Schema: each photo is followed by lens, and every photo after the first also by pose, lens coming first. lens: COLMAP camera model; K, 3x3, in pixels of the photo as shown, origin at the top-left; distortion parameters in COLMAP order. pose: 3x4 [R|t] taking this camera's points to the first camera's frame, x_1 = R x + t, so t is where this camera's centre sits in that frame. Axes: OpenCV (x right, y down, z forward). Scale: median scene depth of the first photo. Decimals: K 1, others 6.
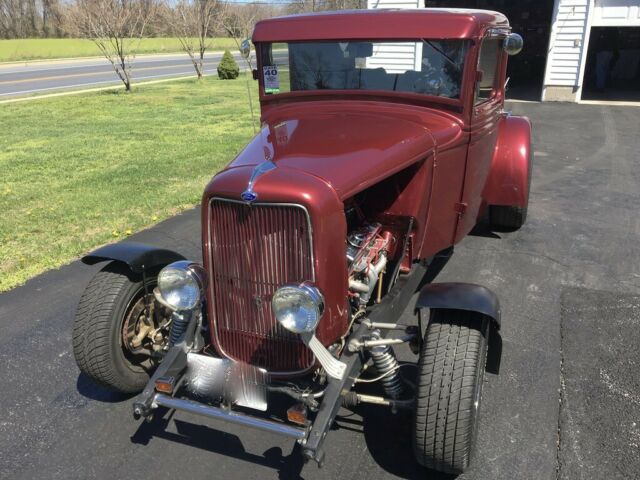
lens RADIAL K [[539.9, 0, 320.6], [0, 539.9, 237.0], [0, 0, 1]] dist [0.063470, -0.081661]
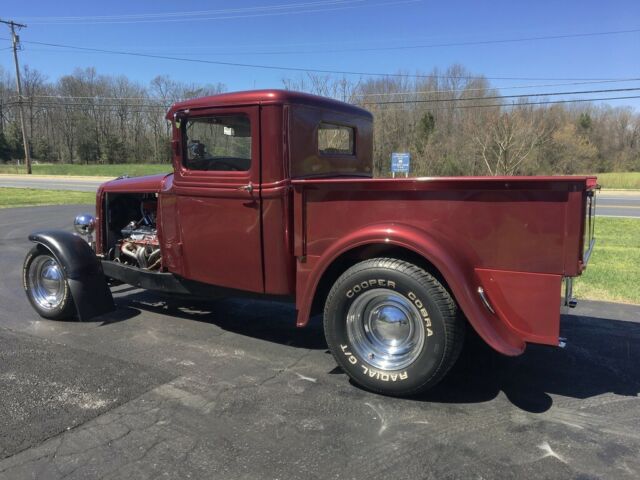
lens RADIAL K [[539.9, 0, 320.6], [0, 539.9, 237.0], [0, 0, 1]] dist [0.063470, -0.081661]
pose [[-0.137704, 0.144389, -0.979893, 1.730316], [-0.348000, 0.919191, 0.184349, -0.501229], [0.927326, 0.366388, -0.076329, 1.664528]]
